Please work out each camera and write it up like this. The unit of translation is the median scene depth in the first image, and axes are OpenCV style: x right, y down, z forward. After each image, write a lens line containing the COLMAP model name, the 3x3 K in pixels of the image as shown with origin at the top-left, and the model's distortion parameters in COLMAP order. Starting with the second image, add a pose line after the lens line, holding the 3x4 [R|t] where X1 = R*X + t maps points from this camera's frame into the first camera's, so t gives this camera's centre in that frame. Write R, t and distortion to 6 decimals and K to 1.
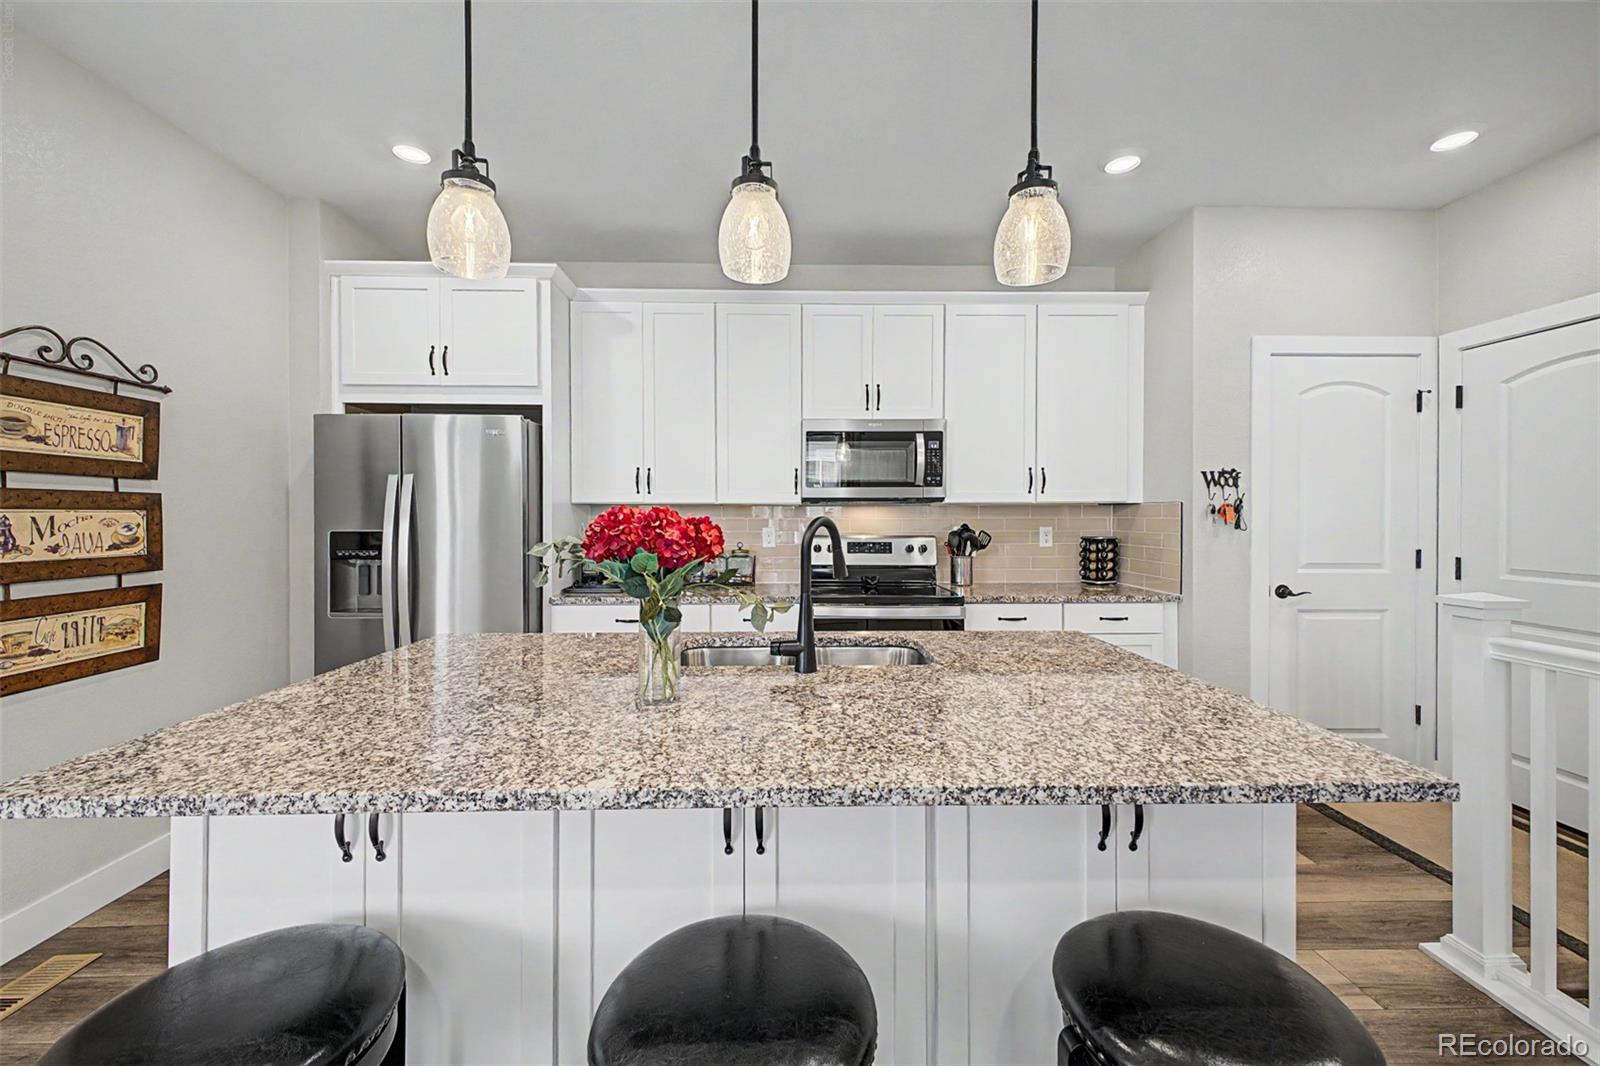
lens RADIAL K [[636.7, 0, 791.1], [0, 636.7, 515.7], [0, 0, 1]] dist [0.016709, -0.001966]
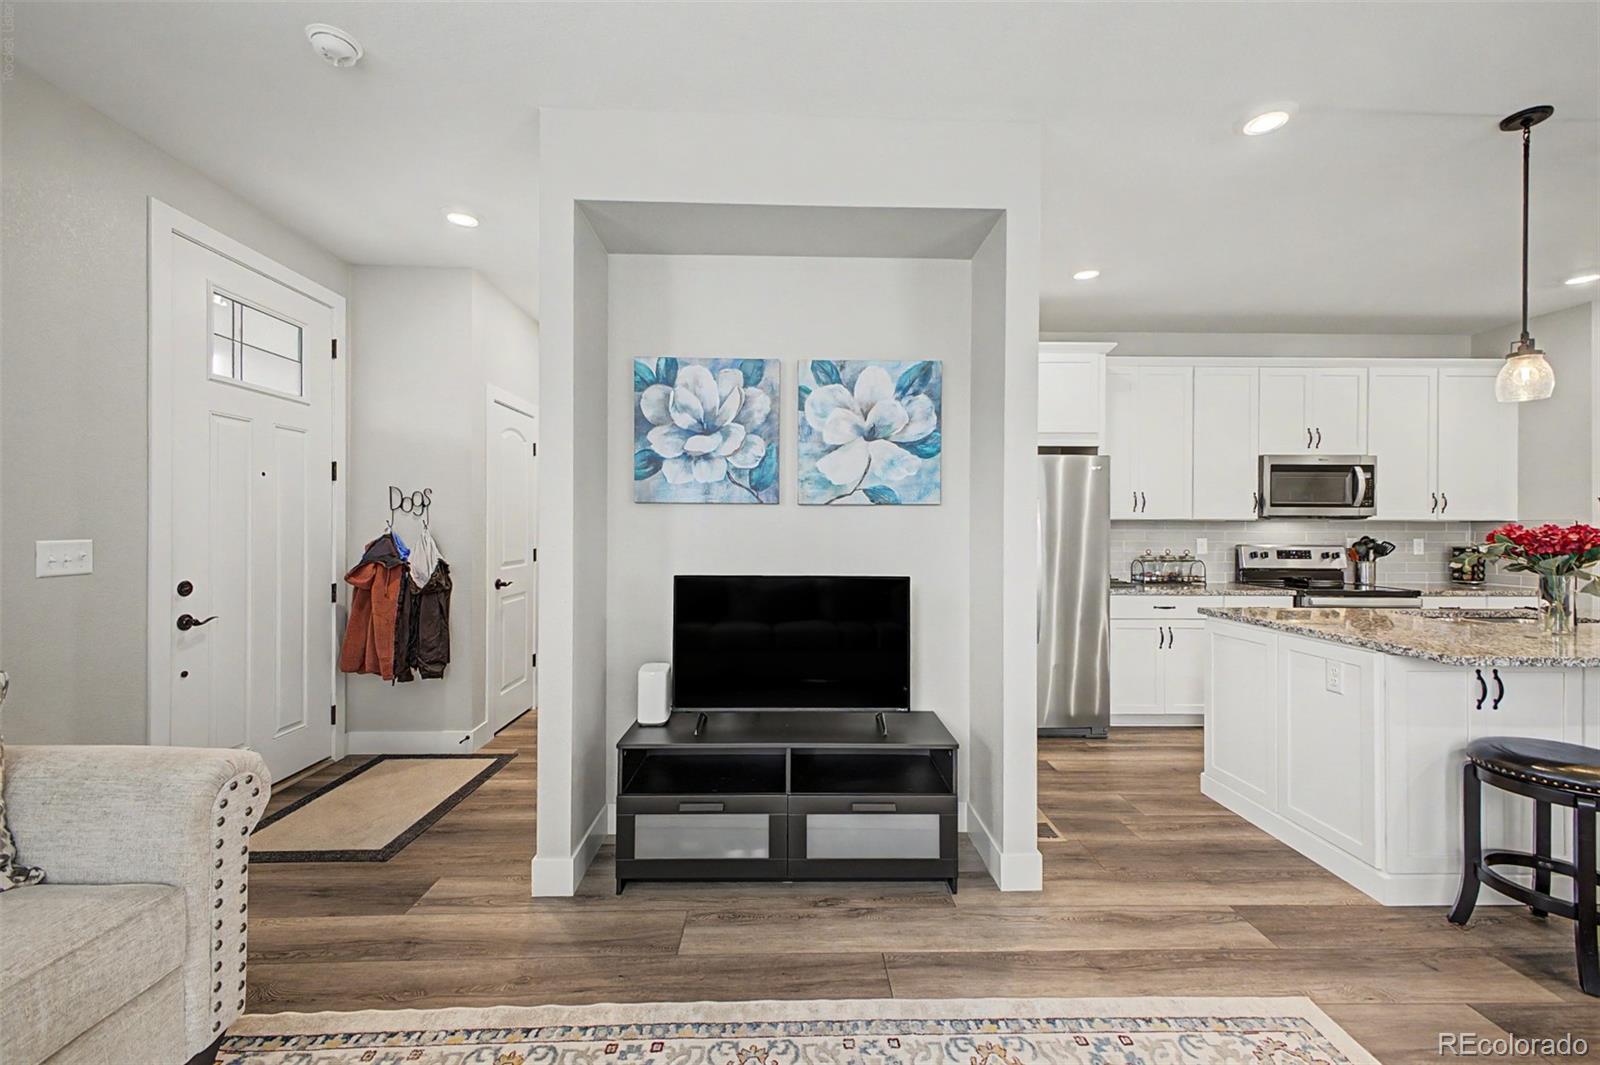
lens RADIAL K [[636.7, 0, 803.6], [0, 636.7, 528.0], [0, 0, 1]] dist [0.016709, -0.001966]
pose [[0.999973, 0.005153, 0.005166, -0.913723], [-0.005172, 0.999980, 0.003750, -0.002653], [-0.005147, -0.003777, 0.999980, -0.305391]]
